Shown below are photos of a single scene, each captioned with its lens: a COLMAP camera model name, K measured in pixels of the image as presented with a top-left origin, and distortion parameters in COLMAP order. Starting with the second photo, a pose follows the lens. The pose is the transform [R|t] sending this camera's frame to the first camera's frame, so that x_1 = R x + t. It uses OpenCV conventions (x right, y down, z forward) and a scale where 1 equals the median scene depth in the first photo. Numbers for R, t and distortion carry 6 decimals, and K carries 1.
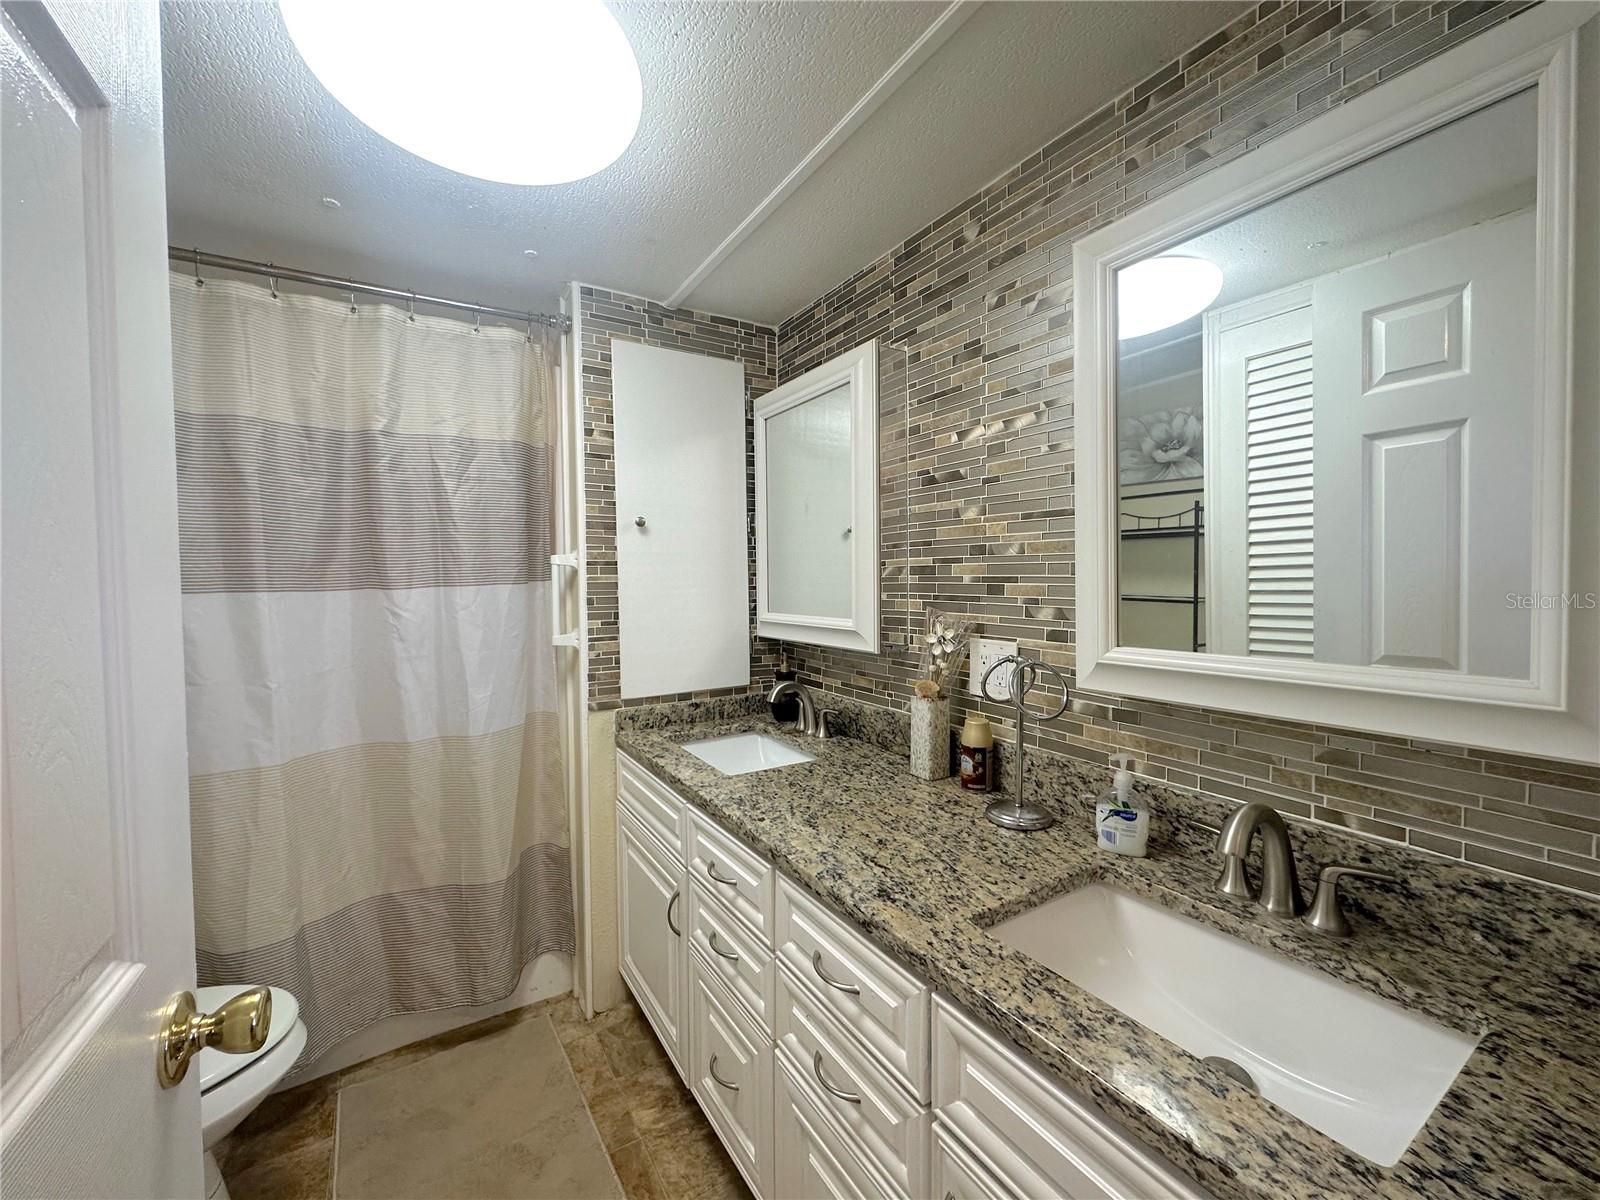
lens RADIAL K [[639.7, 0, 798.5], [0, 639.7, 599.5], [0, 0, 1]] dist [-0.004434, 0.000989]
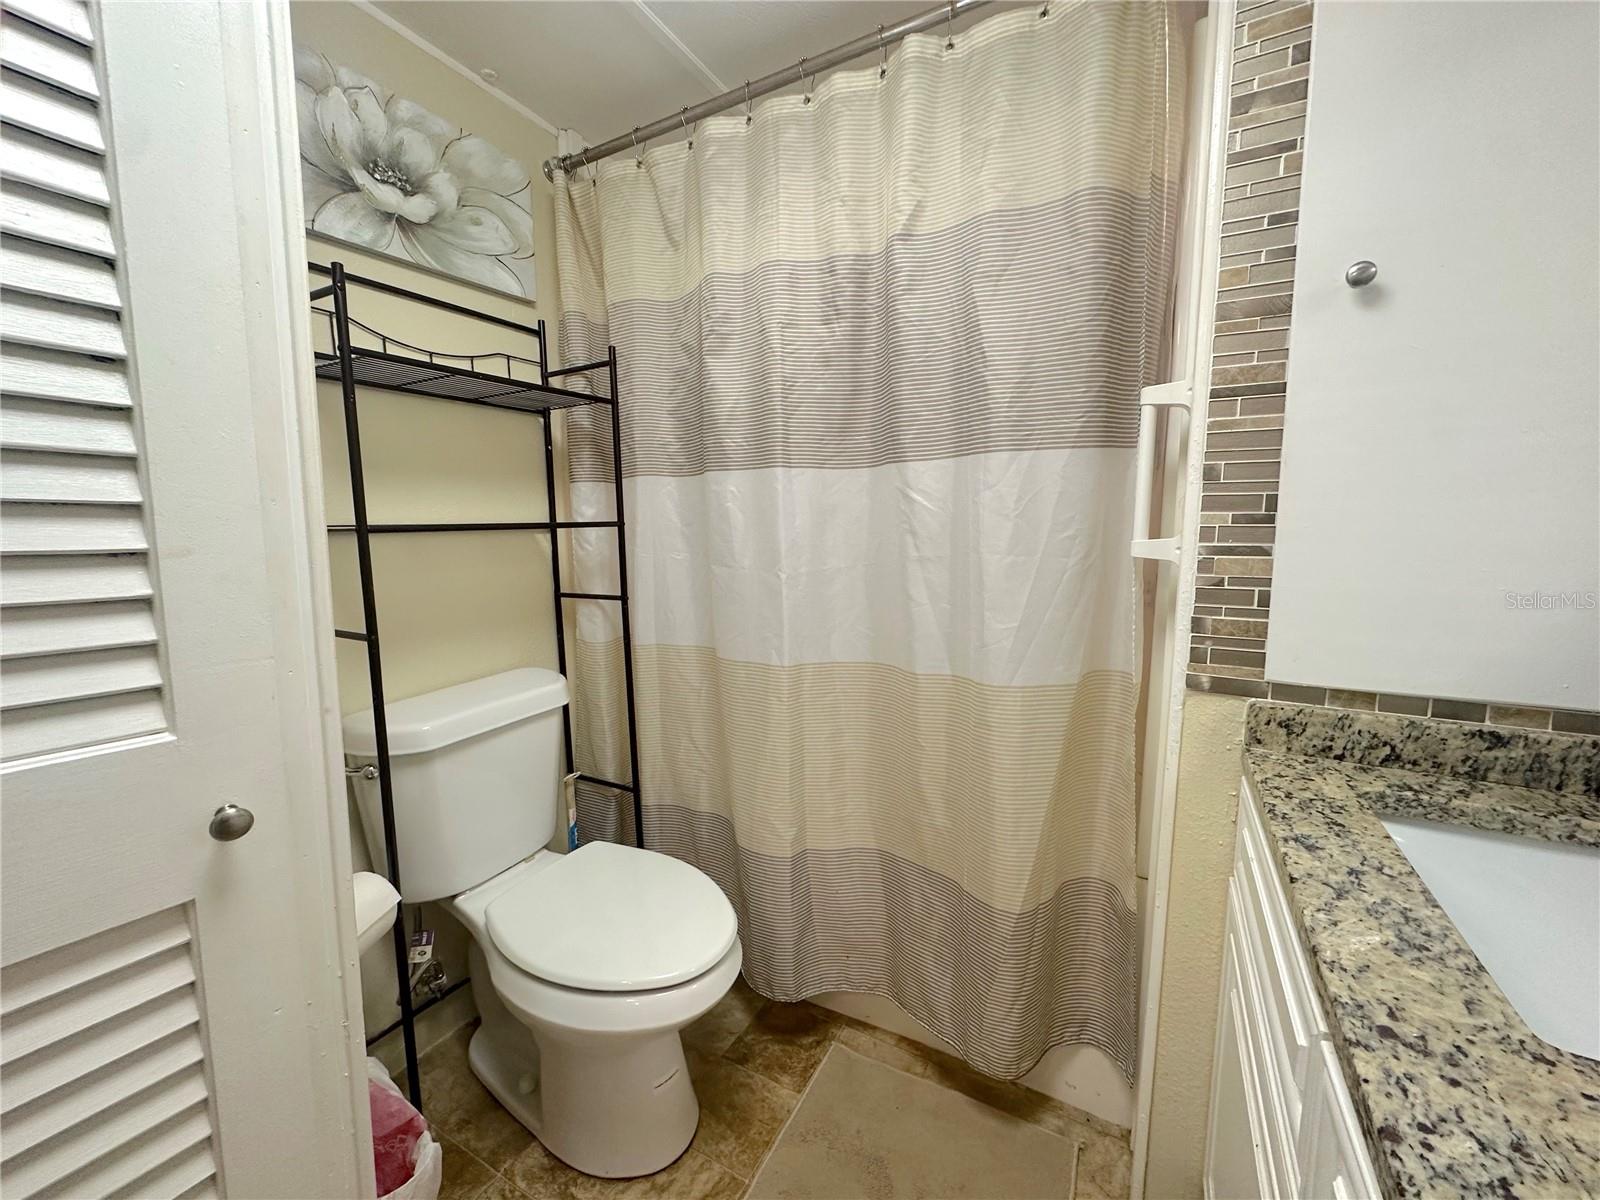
lens RADIAL K [[639.7, 0, 798.5], [0, 639.7, 599.5], [0, 0, 1]] dist [-0.004434, 0.000989]
pose [[0.475145, 0.113259, -0.872588, -0.035789], [-0.030571, 0.993208, 0.112268, 0.055411], [0.879377, -0.026668, 0.475380, 0.487599]]
